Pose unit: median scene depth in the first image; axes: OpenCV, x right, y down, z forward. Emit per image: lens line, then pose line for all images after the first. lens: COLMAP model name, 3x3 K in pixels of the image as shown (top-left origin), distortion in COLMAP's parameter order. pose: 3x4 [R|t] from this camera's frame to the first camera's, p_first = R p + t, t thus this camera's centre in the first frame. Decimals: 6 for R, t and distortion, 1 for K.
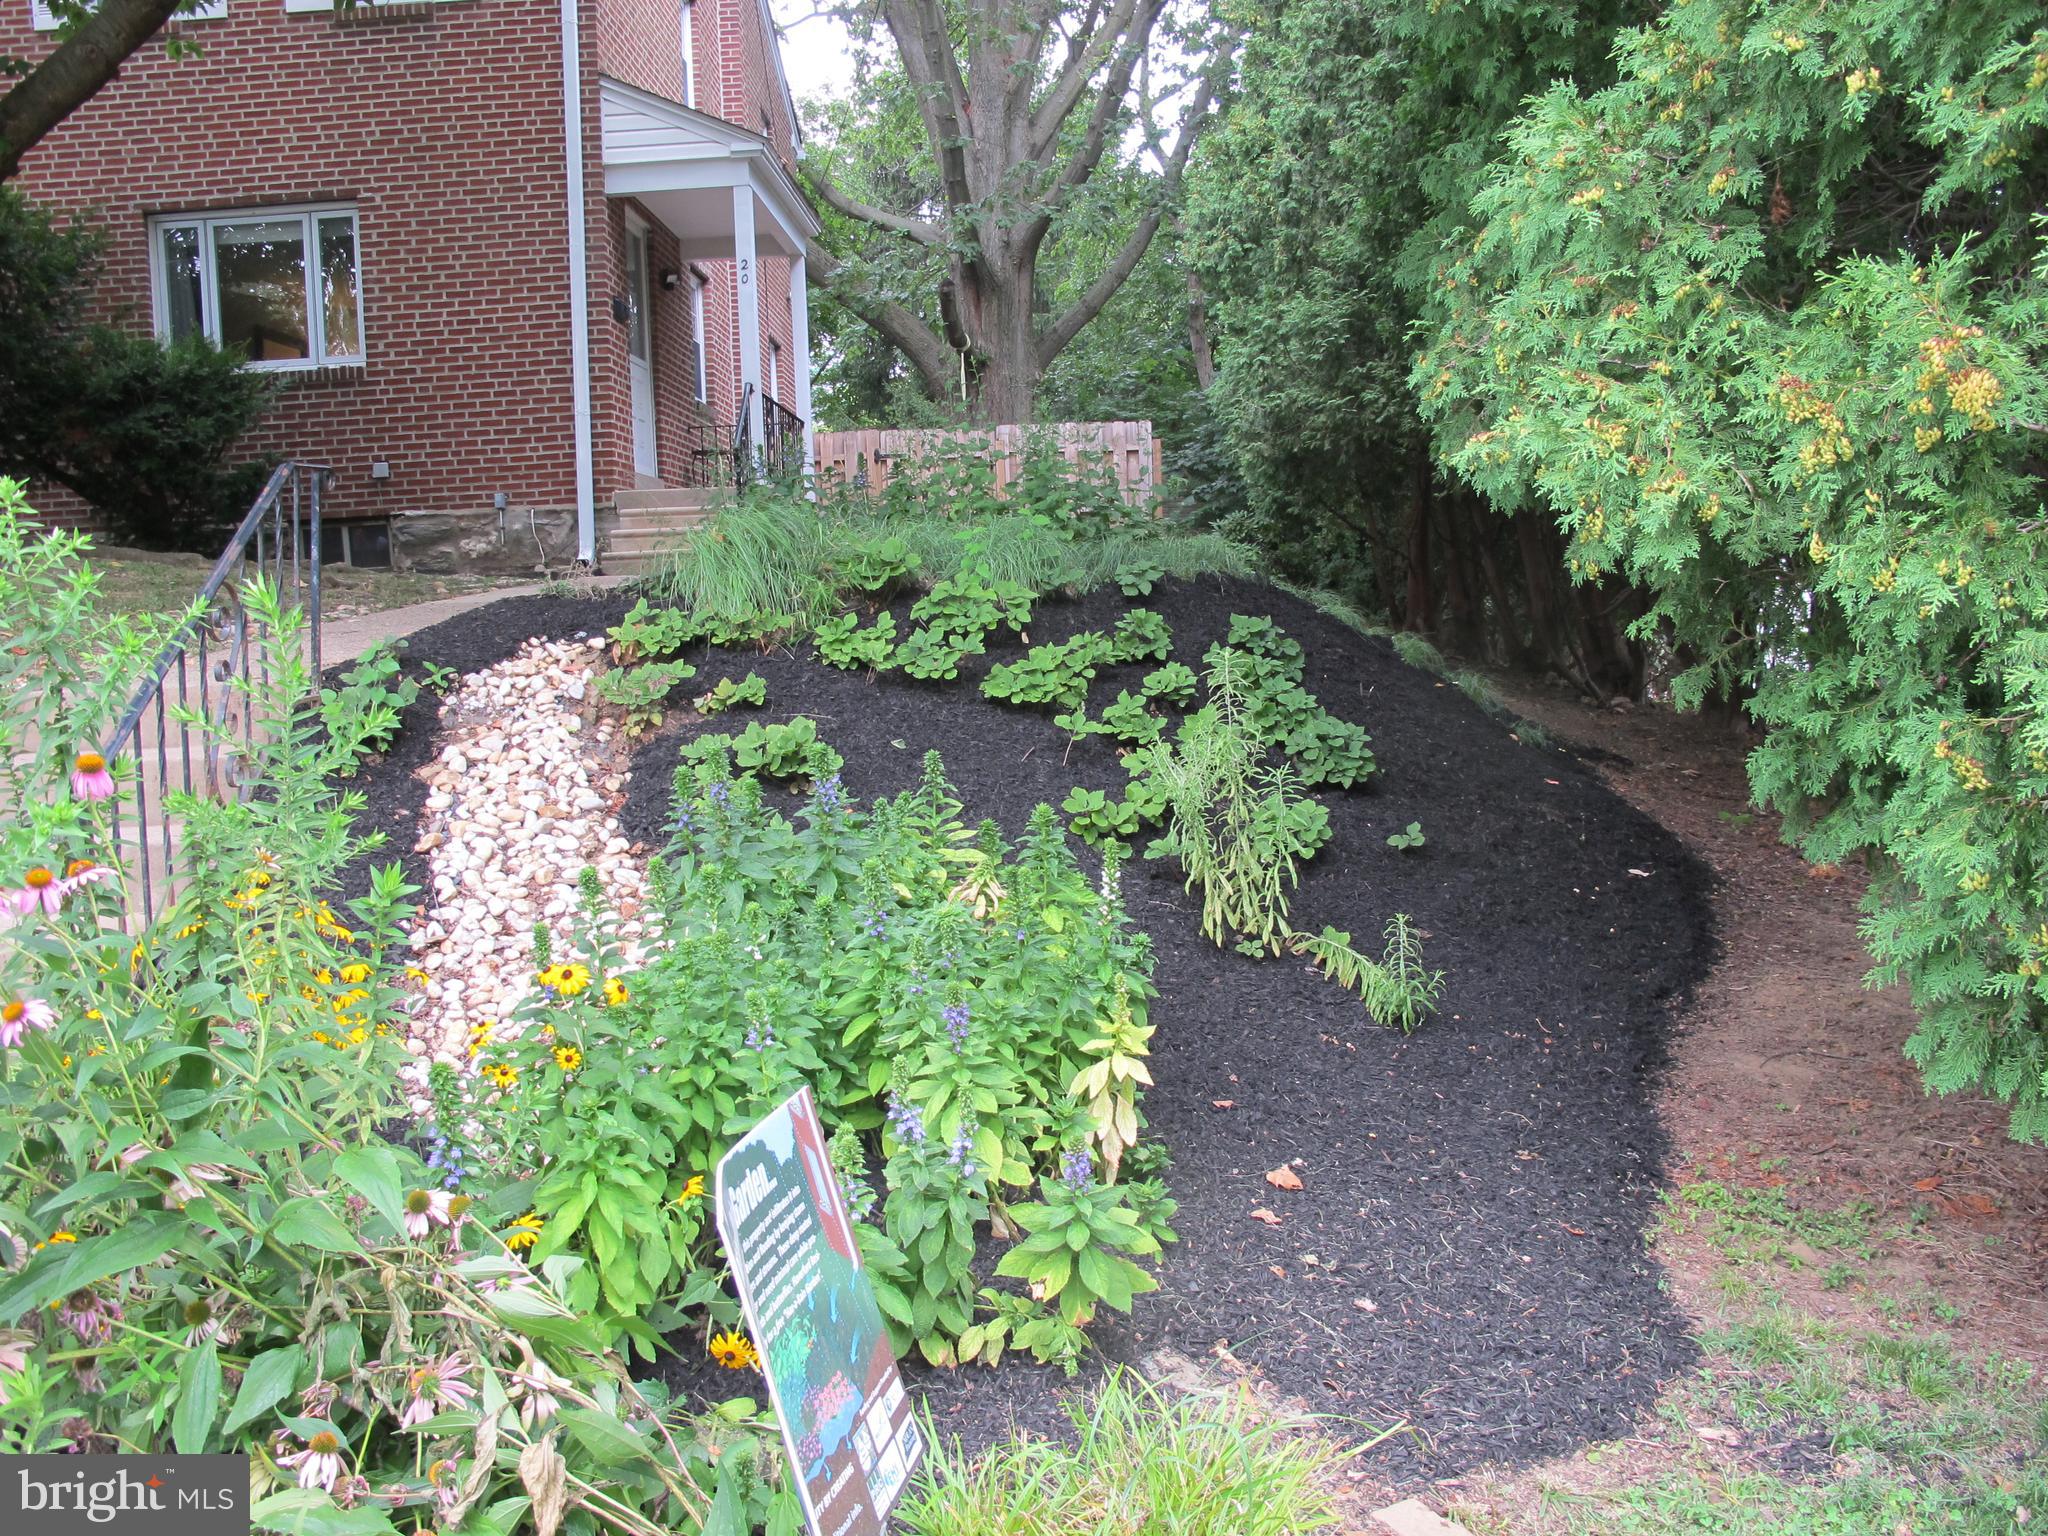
lens RADIAL K [[1707.4, 0, 1026.7], [0, 1707.4, 777.3], [0, 0, 1]] dist [-0.151389, 0.116343]
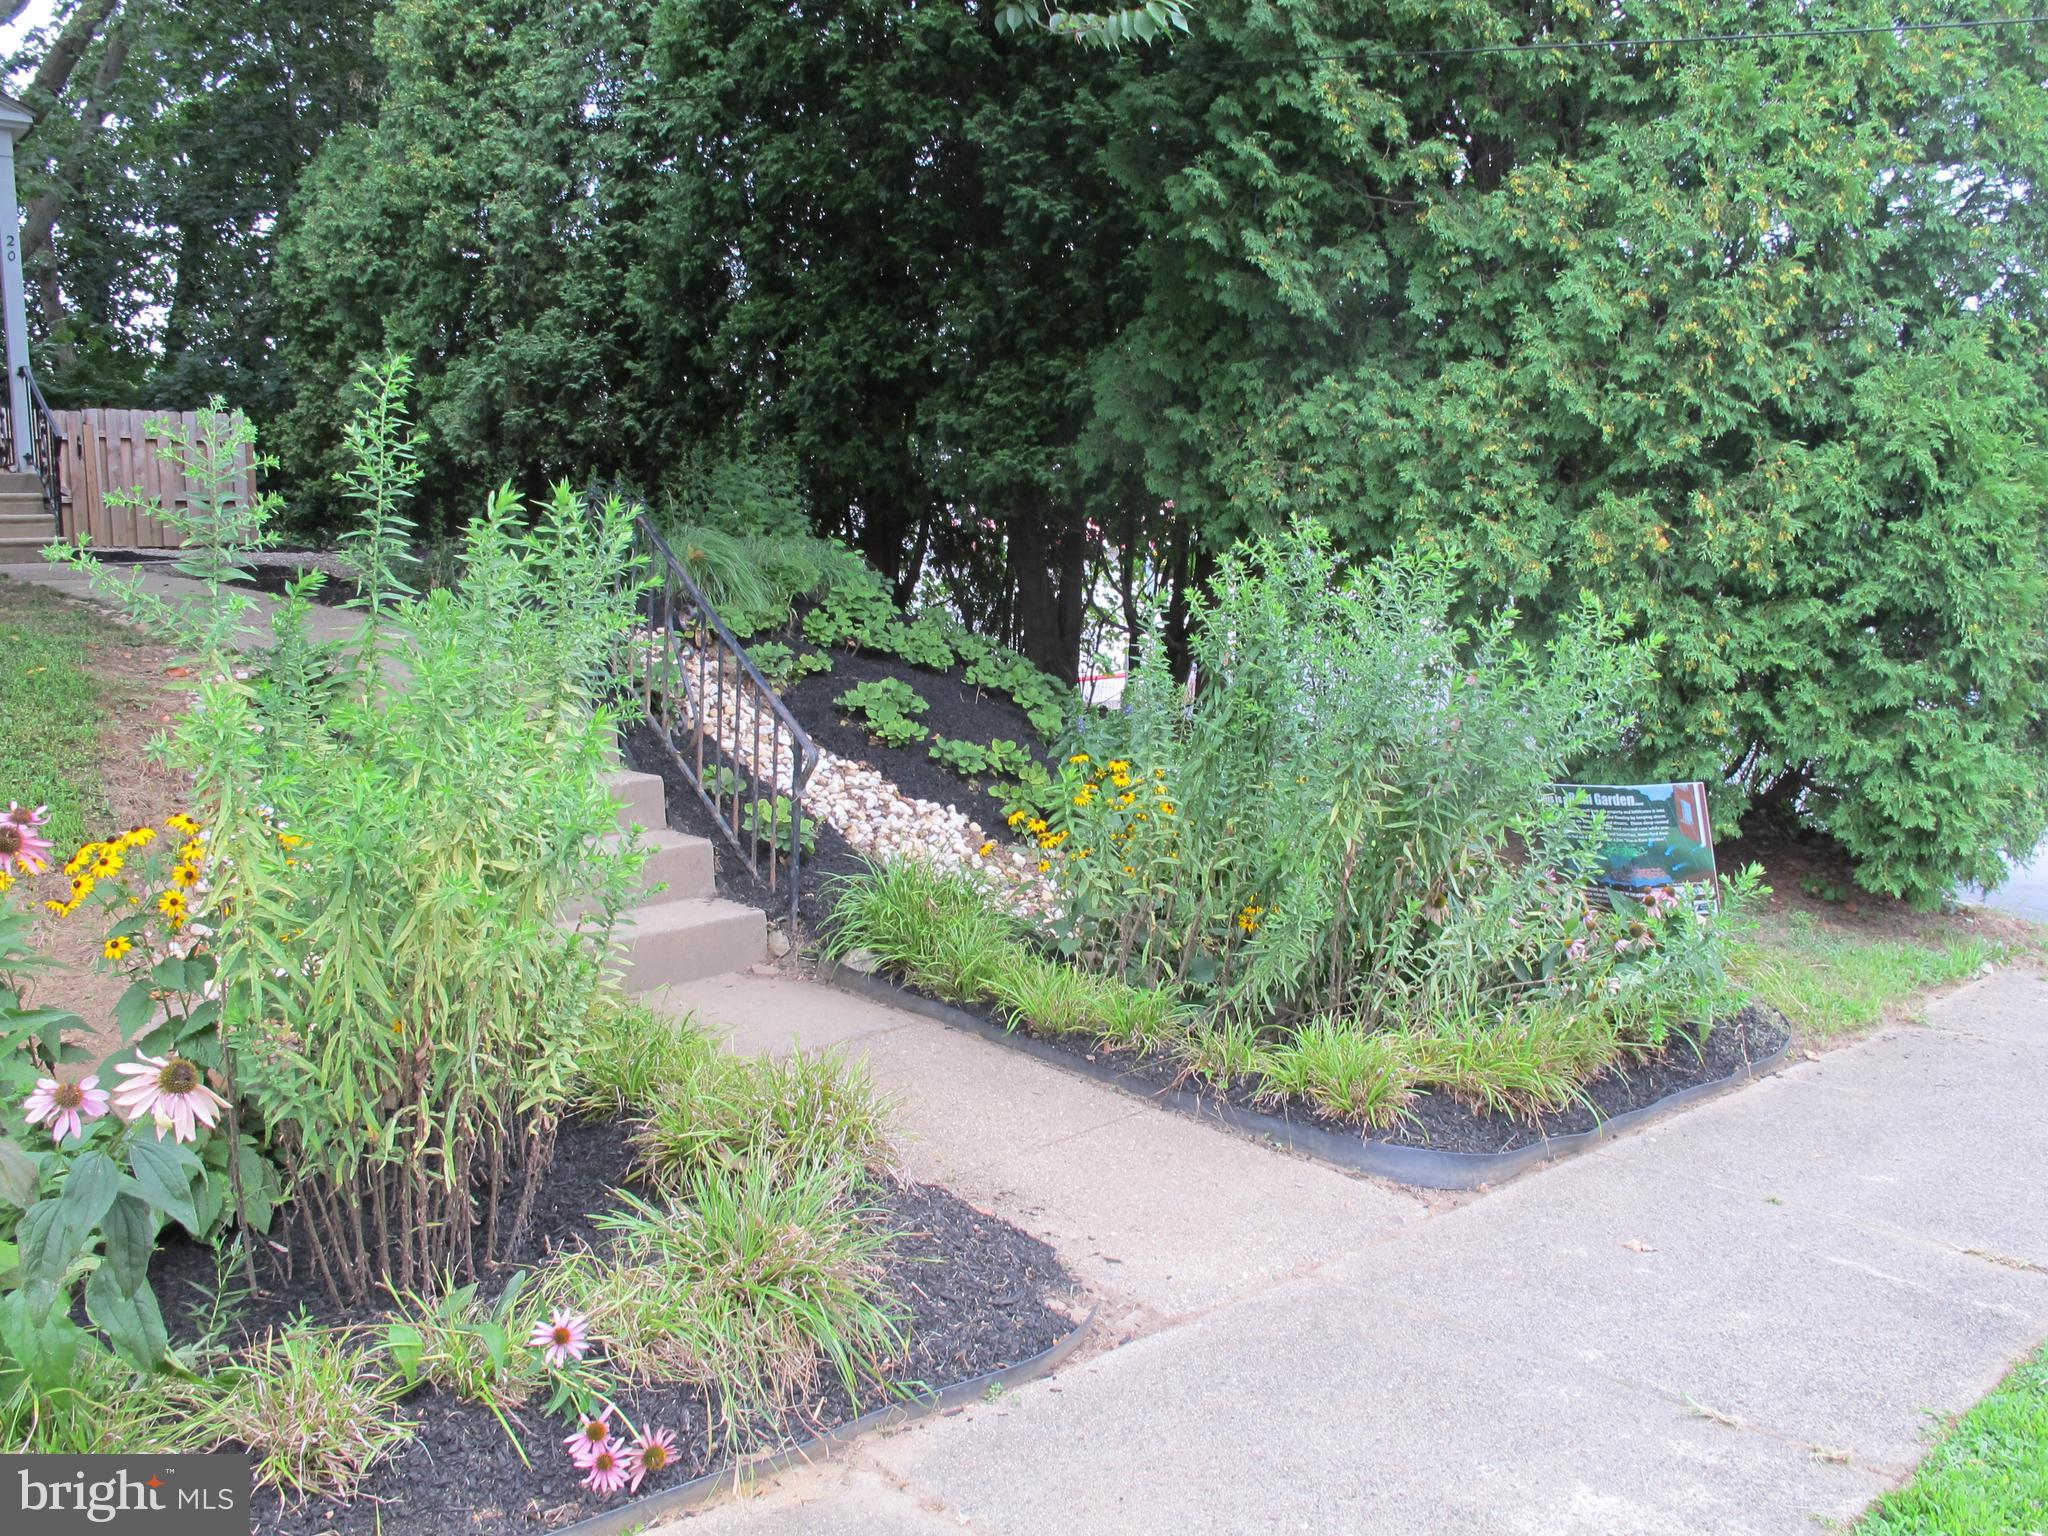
lens RADIAL K [[1707.4, 0, 1026.7], [0, 1707.4, 777.3], [0, 0, 1]] dist [-0.151389, 0.116343]
pose [[0.712504, -0.072197, 0.697943, -1.023369], [0.062208, 0.997275, 0.039656, -0.001058], [-0.698905, 0.015163, 0.715054, -0.156117]]
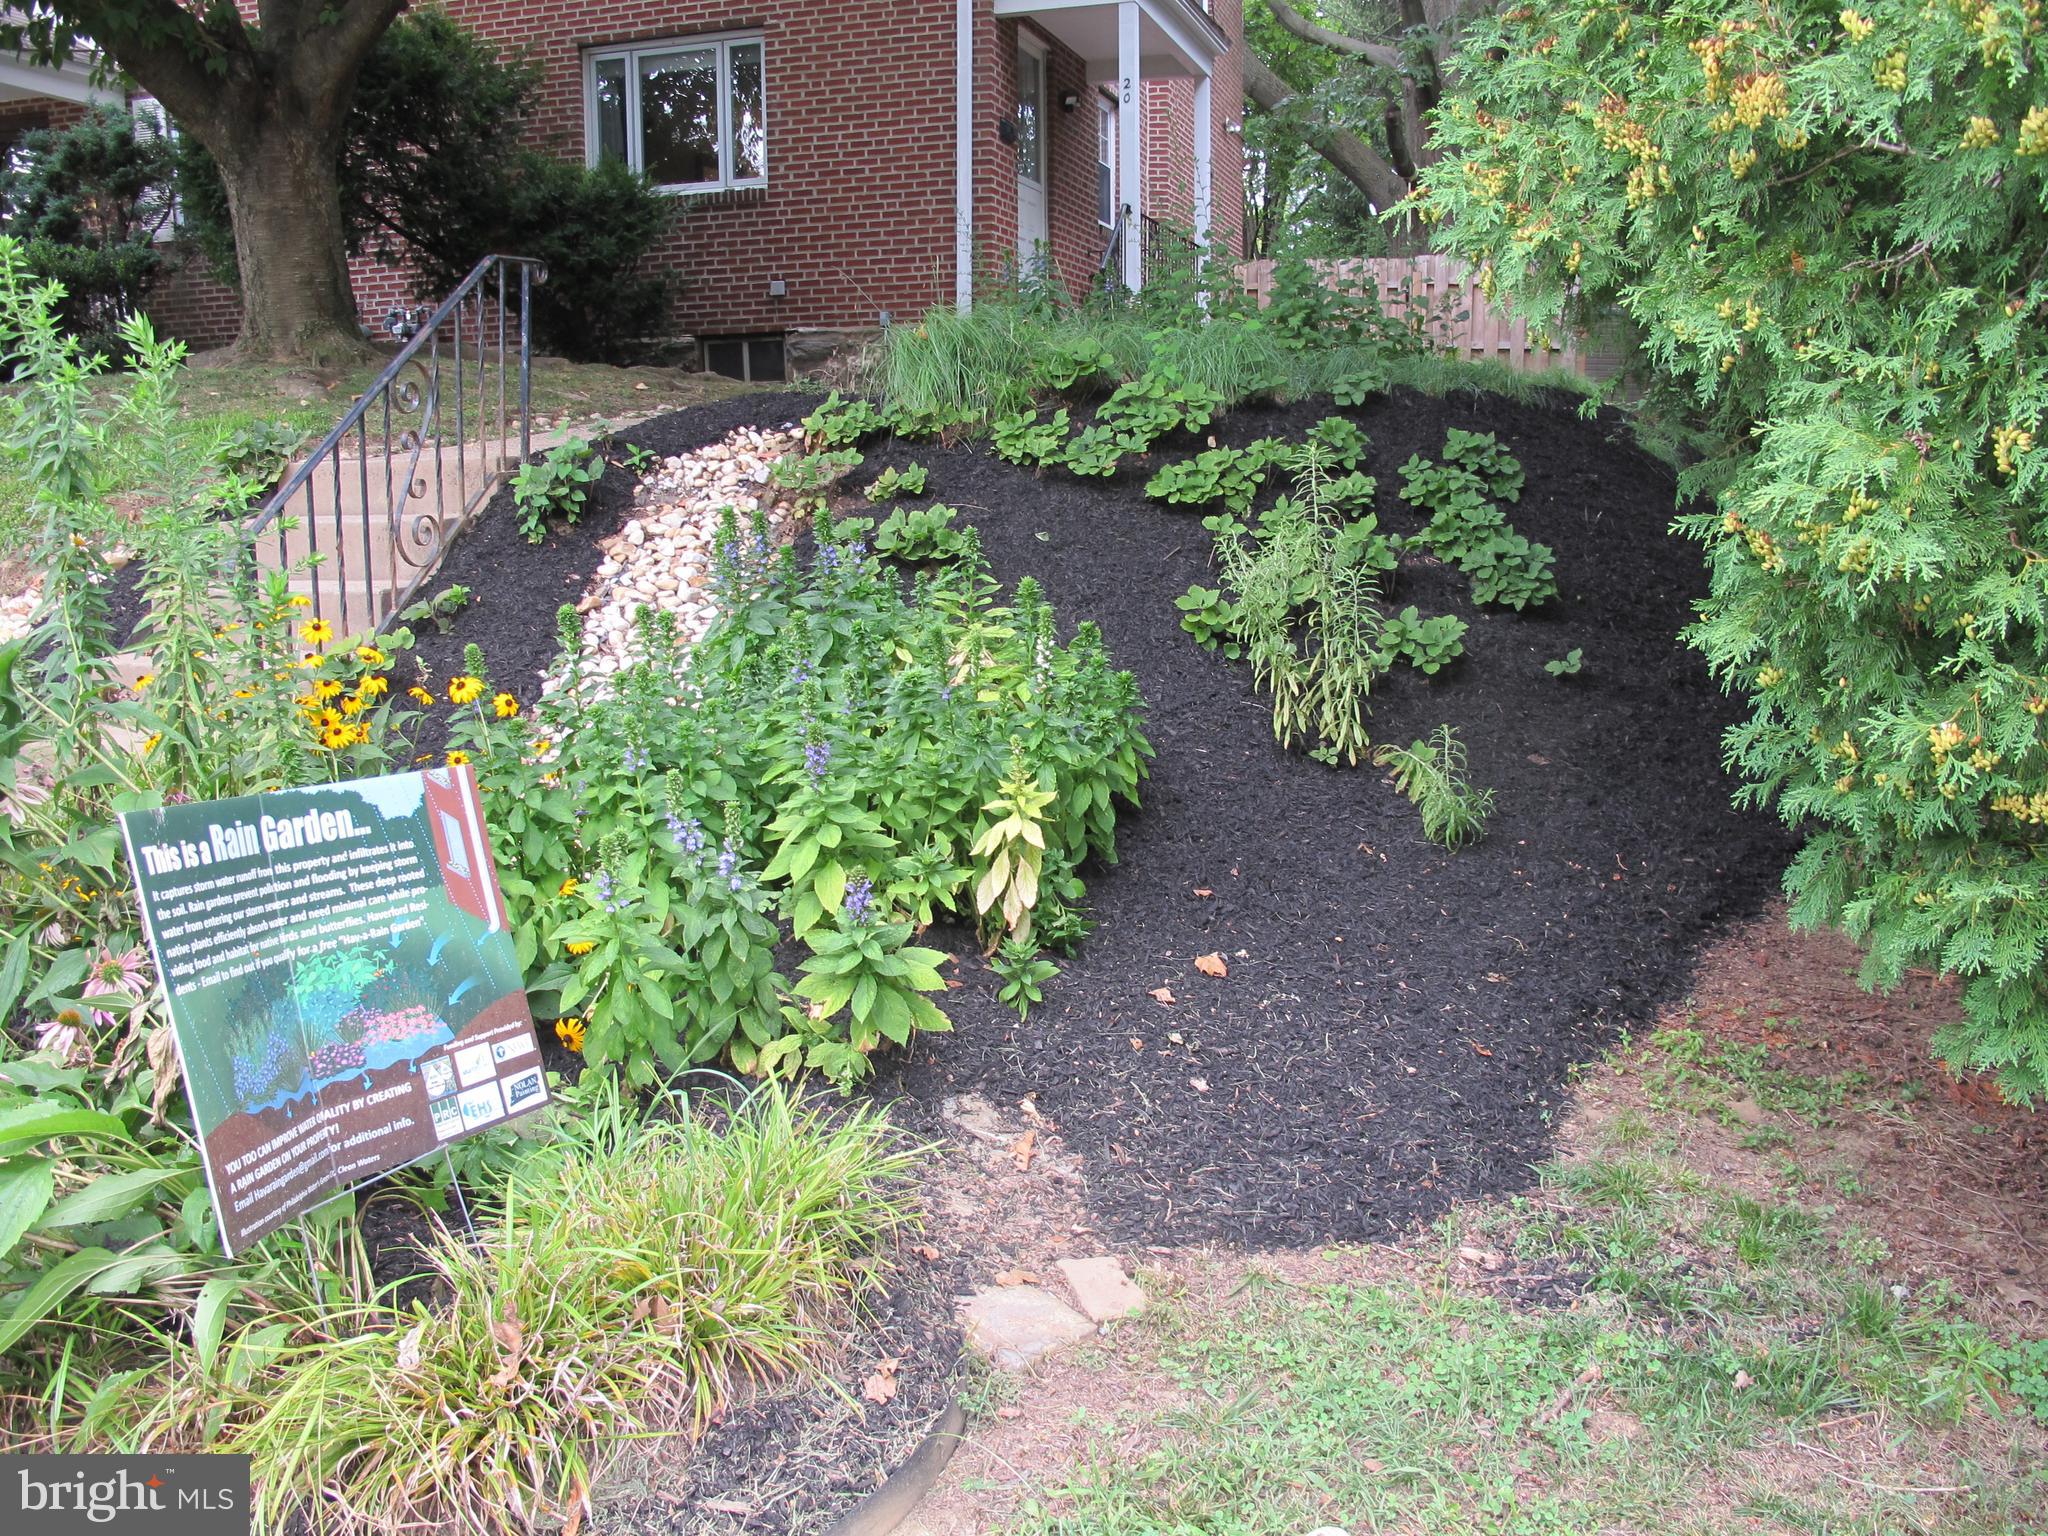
lens RADIAL K [[1707.4, 0, 1026.7], [0, 1707.4, 777.3], [0, 0, 1]] dist [-0.151389, 0.116343]
pose [[0.957685, 0.081467, -0.276048, 0.193462], [-0.056309, 0.993604, 0.097881, 0.022638], [0.282257, -0.078195, 0.956147, 0.015662]]
